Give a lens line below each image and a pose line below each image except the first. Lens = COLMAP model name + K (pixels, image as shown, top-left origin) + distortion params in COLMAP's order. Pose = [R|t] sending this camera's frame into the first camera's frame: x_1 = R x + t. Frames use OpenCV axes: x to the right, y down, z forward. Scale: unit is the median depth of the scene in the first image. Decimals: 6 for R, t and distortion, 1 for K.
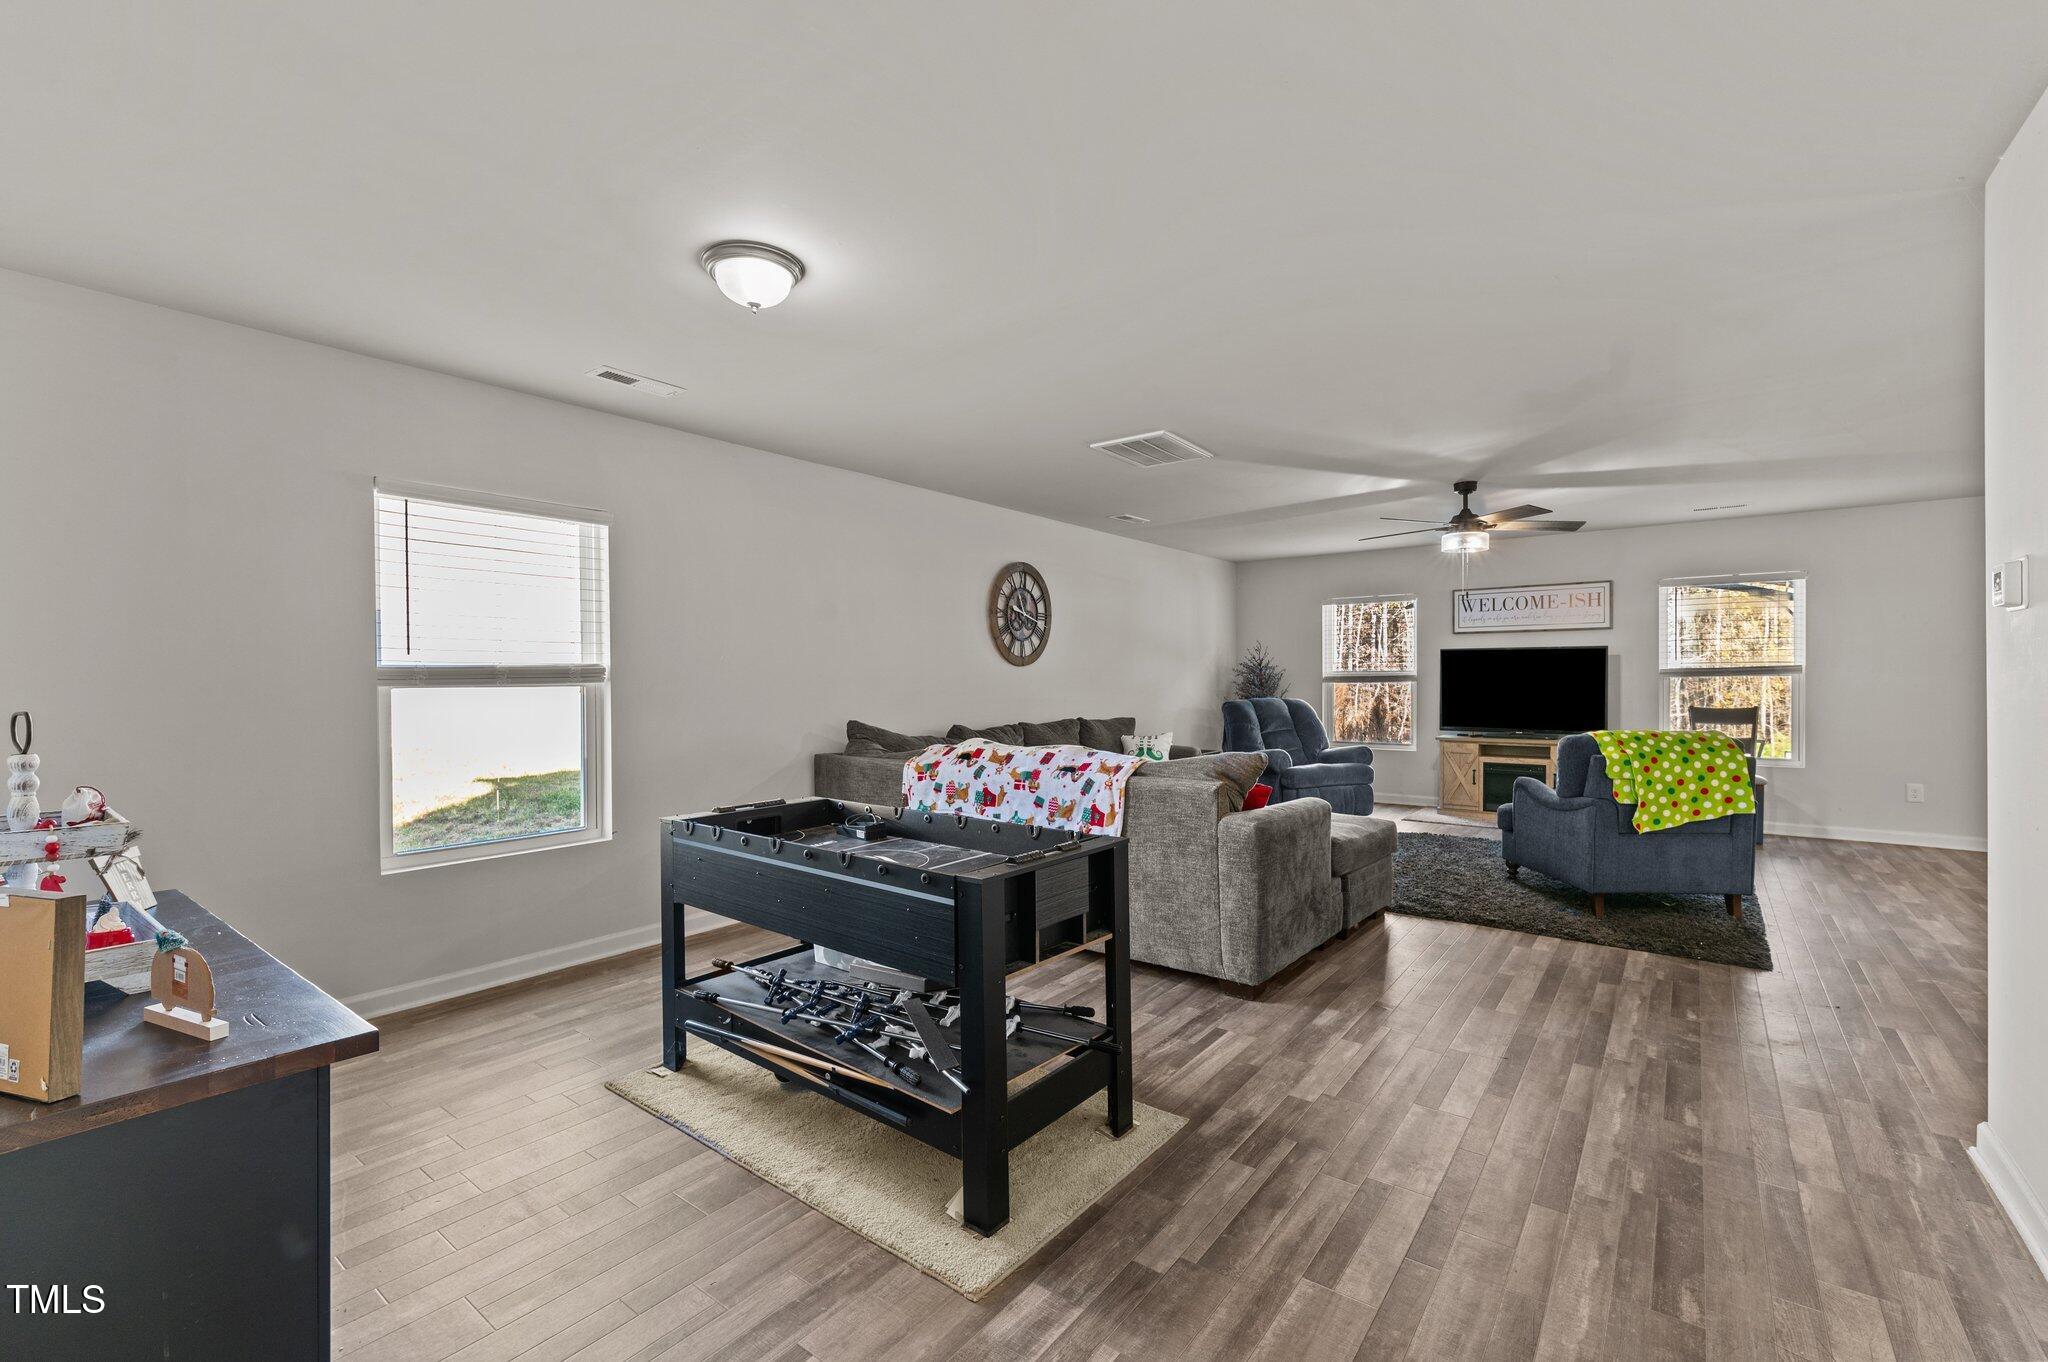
lens RADIAL K [[879.3, 0, 1022.9], [0, 879.3, 676.5], [0, 0, 1]] dist [0.002403, -0.001615]
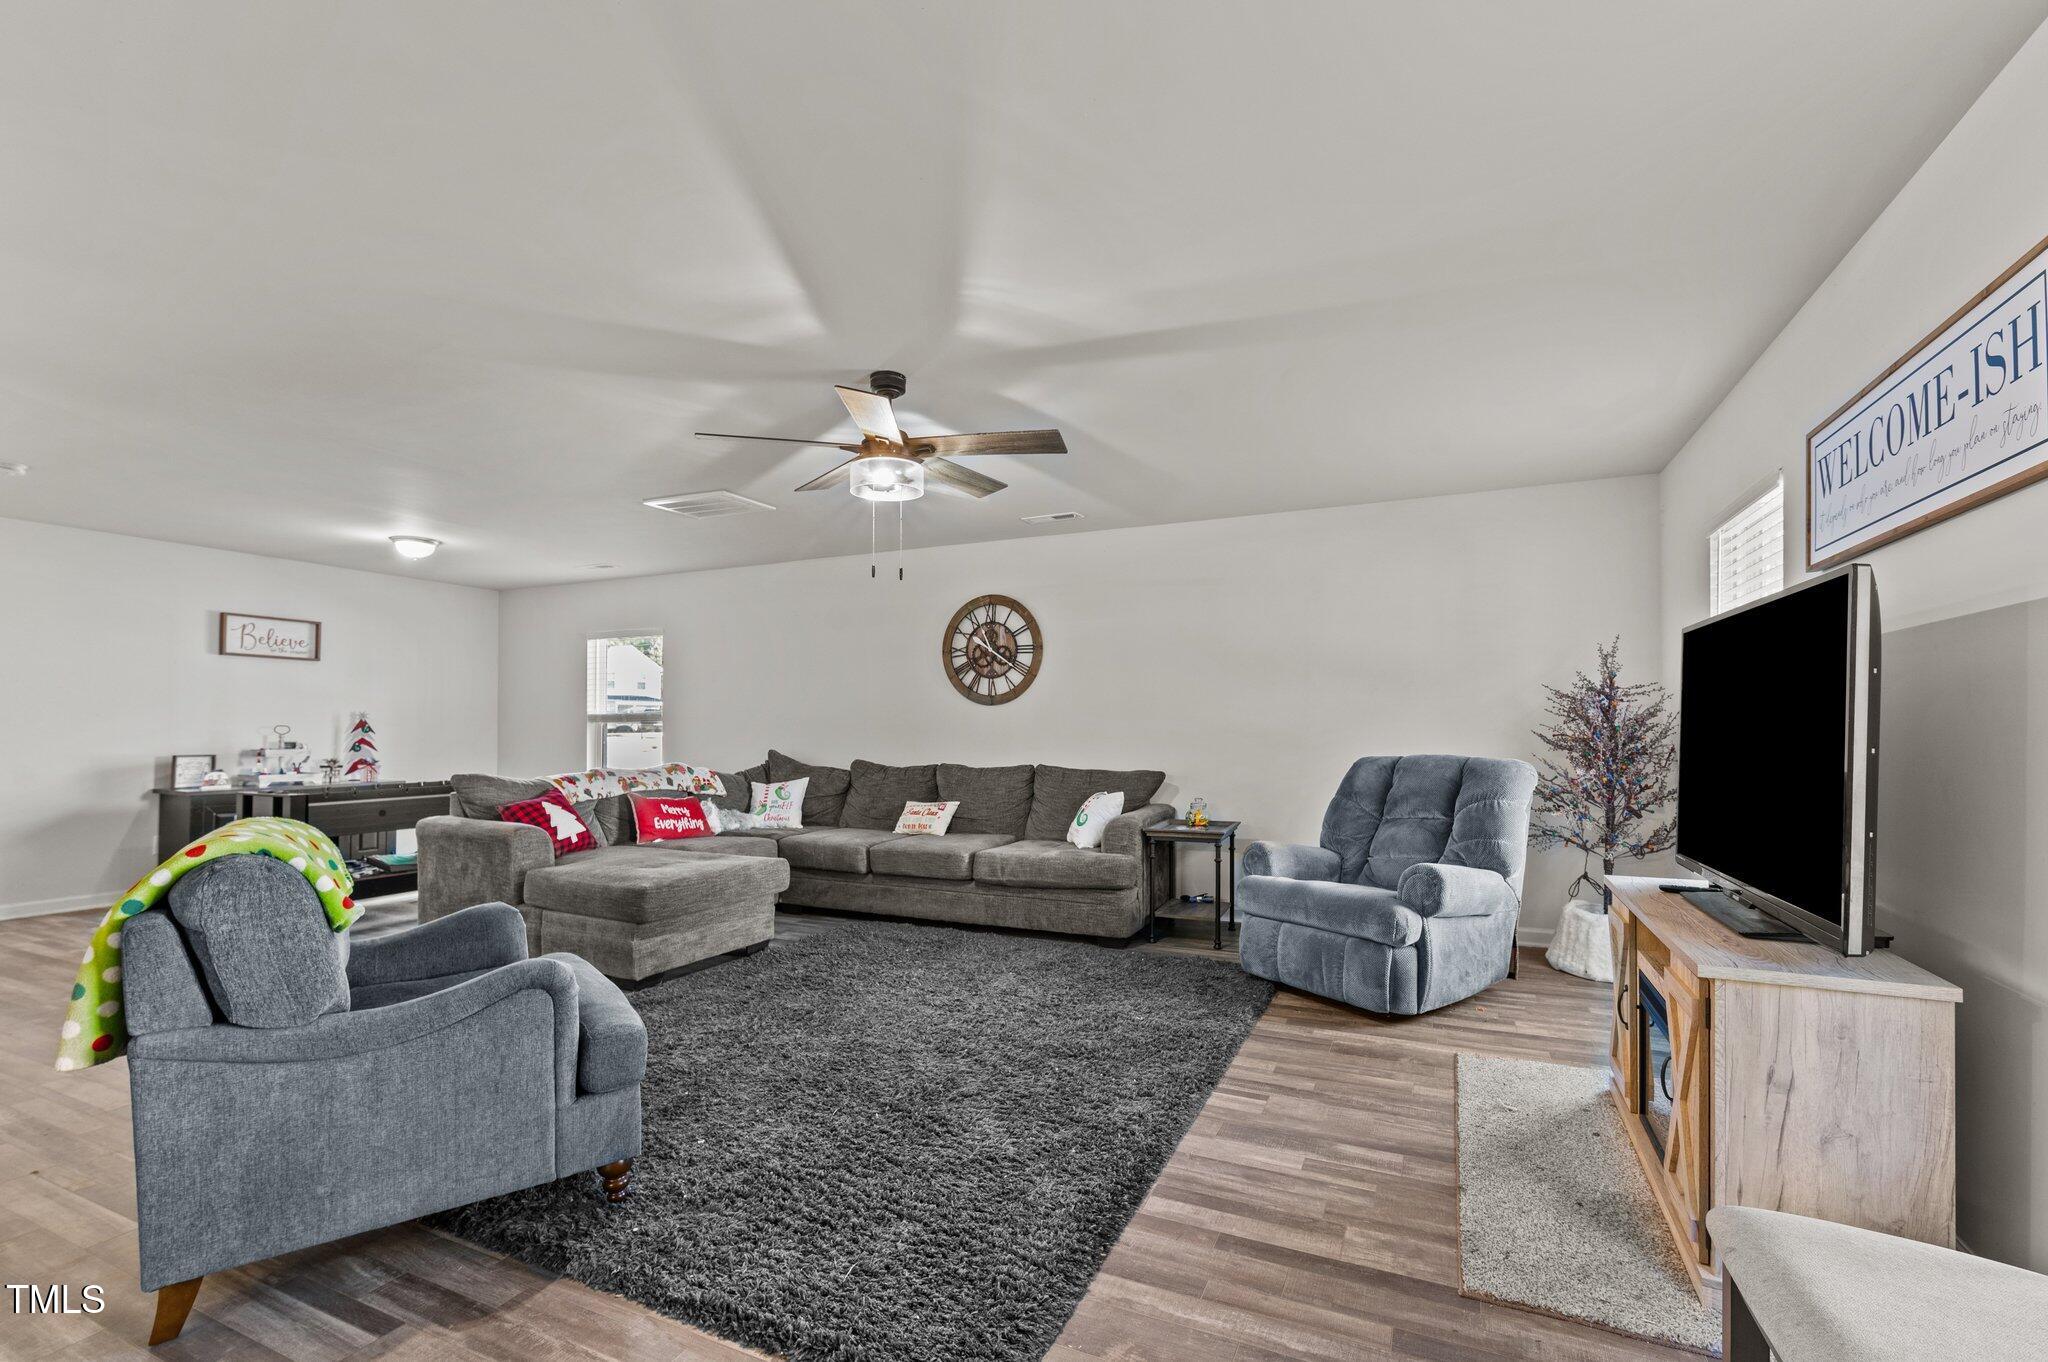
lens RADIAL K [[879.3, 0, 1020.6], [0, 879.3, 724.8], [0, 0, 1]] dist [0.002403, -0.001615]
pose [[0.222733, 0.006638, -0.974857, 0.833027], [0.004016, 0.999962, 0.007726, 0.002025], [0.974871, -0.005636, 0.222697, 0.734301]]
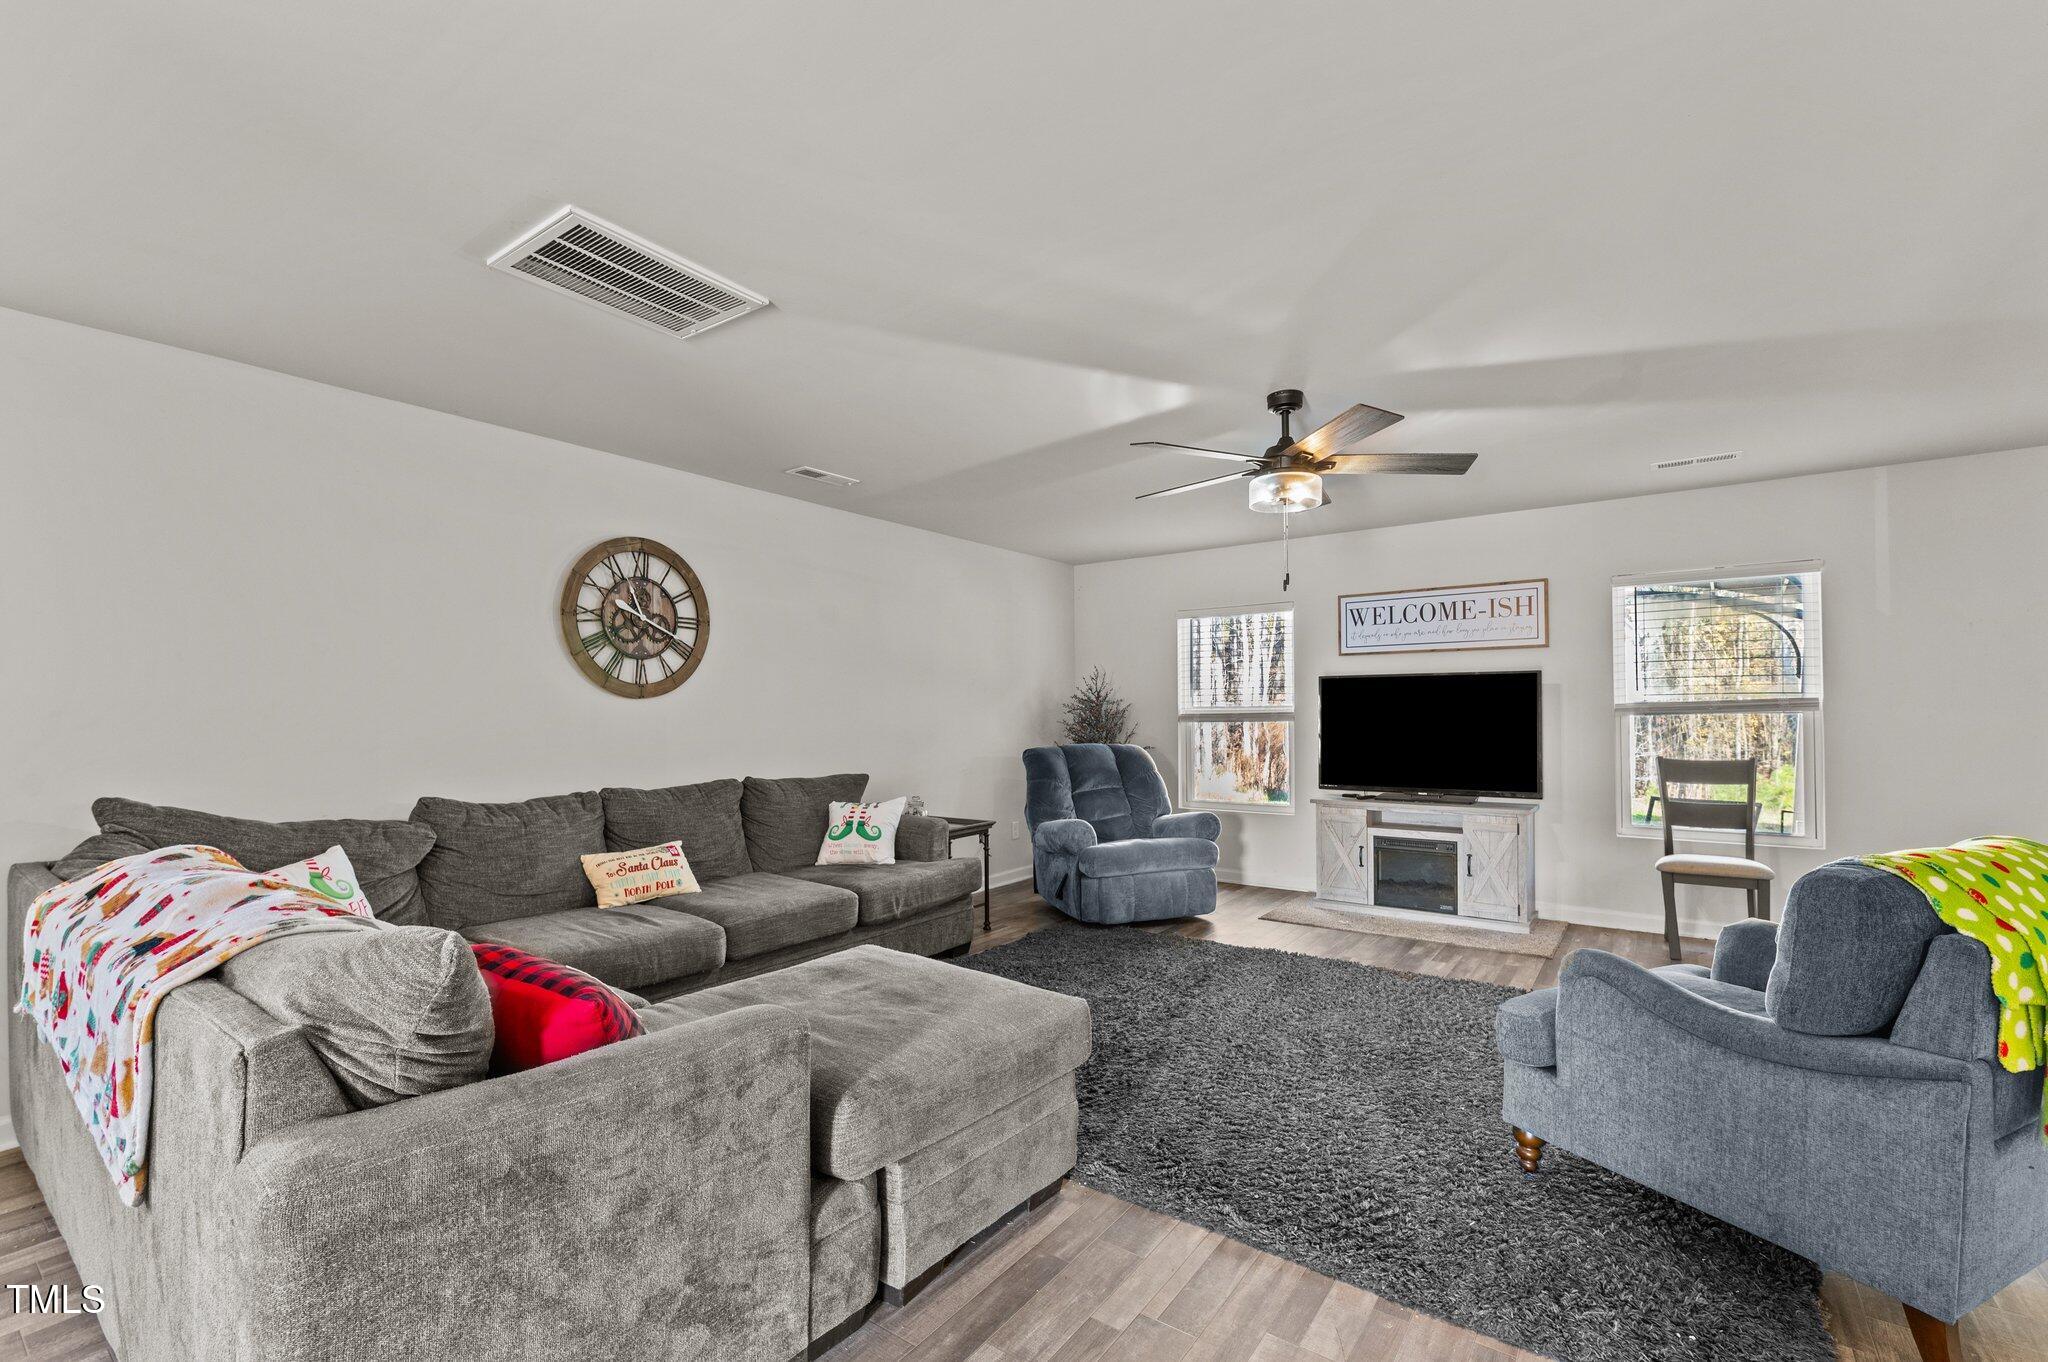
lens RADIAL K [[879.3, 0, 1012.9], [0, 879.3, 702.9], [0, 0, 1]] dist [0.002403, -0.001615]
pose [[0.999877, 0.001312, 0.015642, 0.236580], [-0.001165, 0.999955, -0.009420, -0.002370], [-0.015654, 0.009400, 0.999833, 0.310882]]
